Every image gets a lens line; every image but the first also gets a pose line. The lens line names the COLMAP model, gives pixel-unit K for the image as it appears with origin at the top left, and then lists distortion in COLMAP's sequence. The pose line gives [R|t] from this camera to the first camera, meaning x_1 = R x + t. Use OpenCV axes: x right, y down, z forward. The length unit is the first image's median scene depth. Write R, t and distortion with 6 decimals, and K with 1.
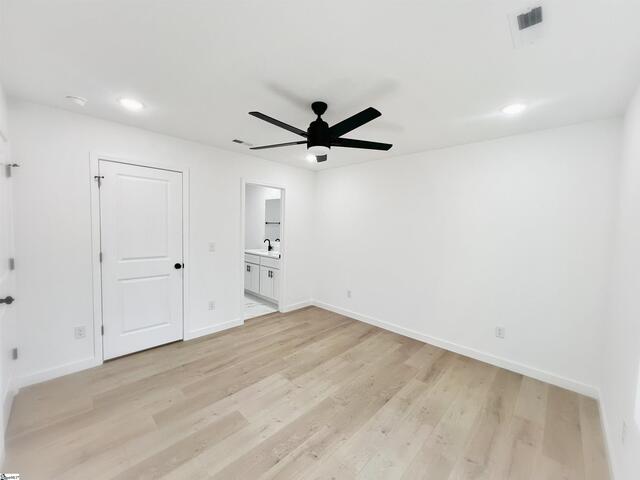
lens RADIAL K [[259.2, 0, 320.2], [0, 259.2, 241.8], [0, 0, 1]] dist [-0.001202, -0.000222]
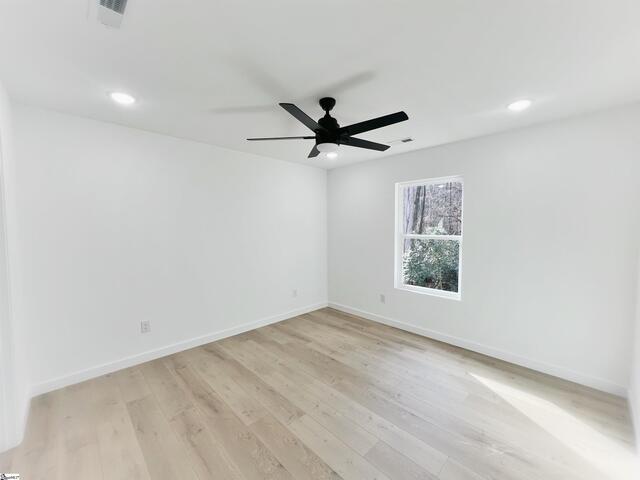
lens RADIAL K [[259.2, 0, 320.2], [0, 259.2, 241.8], [0, 0, 1]] dist [-0.001202, -0.000222]
pose [[0.042245, -0.092840, 0.994784, -0.801830], [0.065552, 0.993785, 0.089963, -0.079343], [-0.996955, 0.061410, 0.048068, 0.784416]]
